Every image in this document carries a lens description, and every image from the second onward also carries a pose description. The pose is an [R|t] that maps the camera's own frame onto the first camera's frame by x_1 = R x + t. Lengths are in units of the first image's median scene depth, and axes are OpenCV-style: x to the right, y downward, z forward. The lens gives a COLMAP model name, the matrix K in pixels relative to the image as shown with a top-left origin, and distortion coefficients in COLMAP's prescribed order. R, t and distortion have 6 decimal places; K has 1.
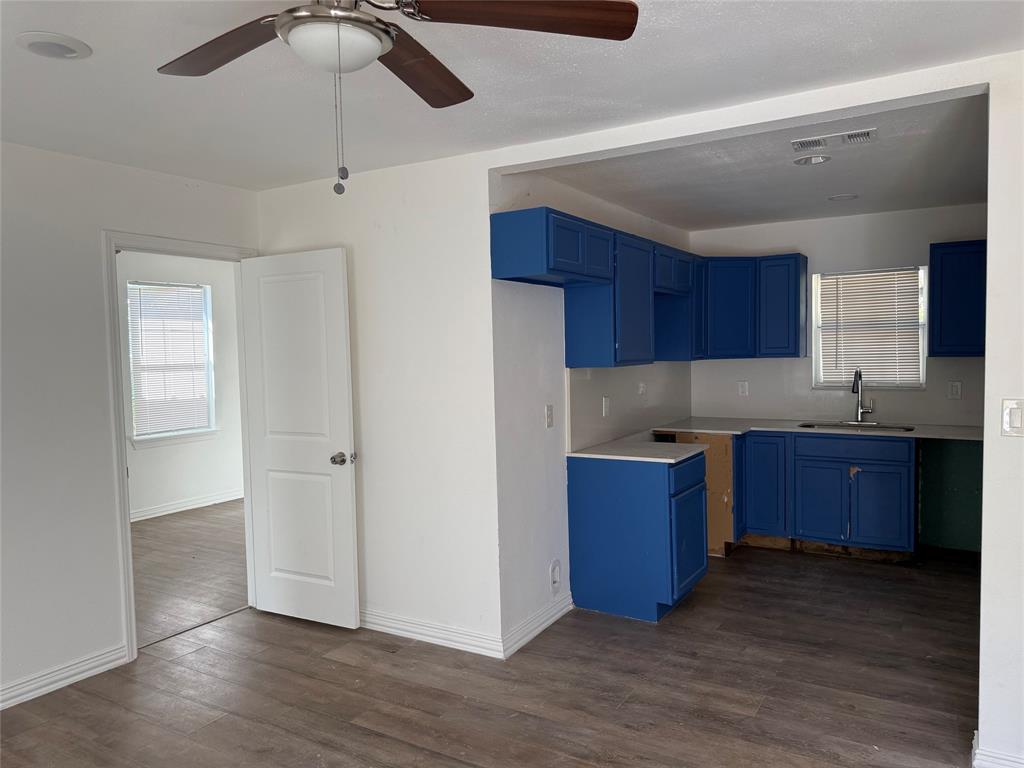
lens RADIAL K [[743.1, 0, 512.0], [0, 743.1, 384.0], [0, 0, 1]] dist [0.083411, -0.117548]
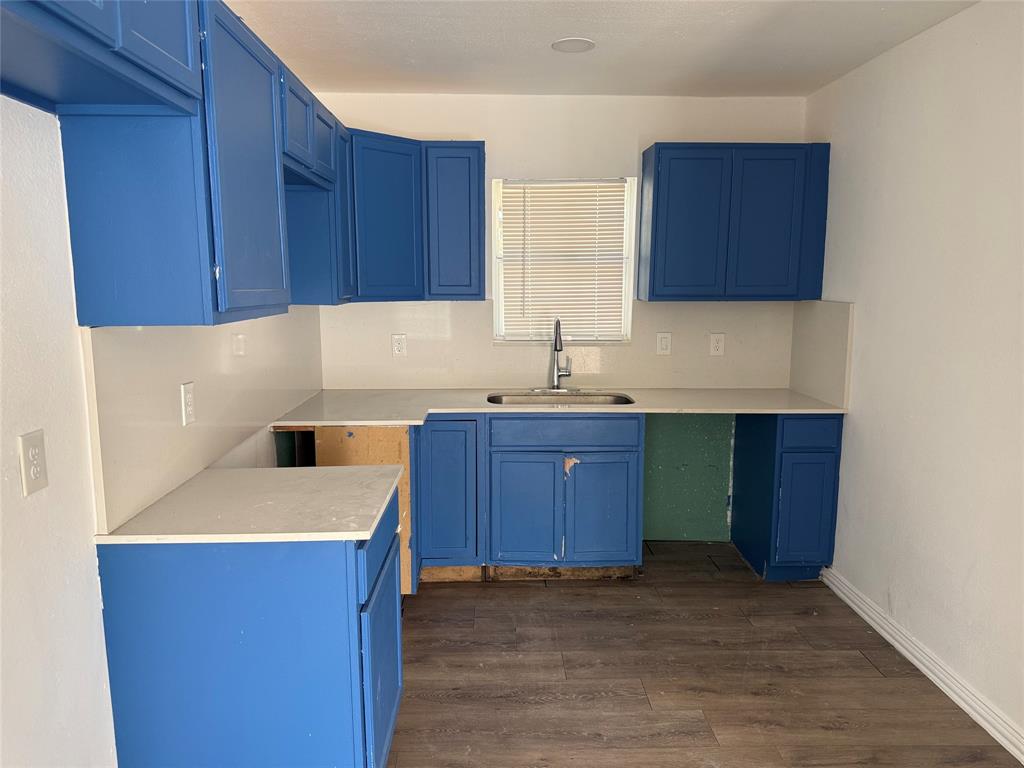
lens RADIAL K [[743.1, 0, 512.0], [0, 743.1, 384.0], [0, 0, 1]] dist [0.083411, -0.117548]
pose [[0.846476, -0.055994, 0.529474, 0.043256], [0.011691, 0.996170, 0.086658, -0.019079], [-0.532298, -0.067164, 0.843889, 0.439241]]
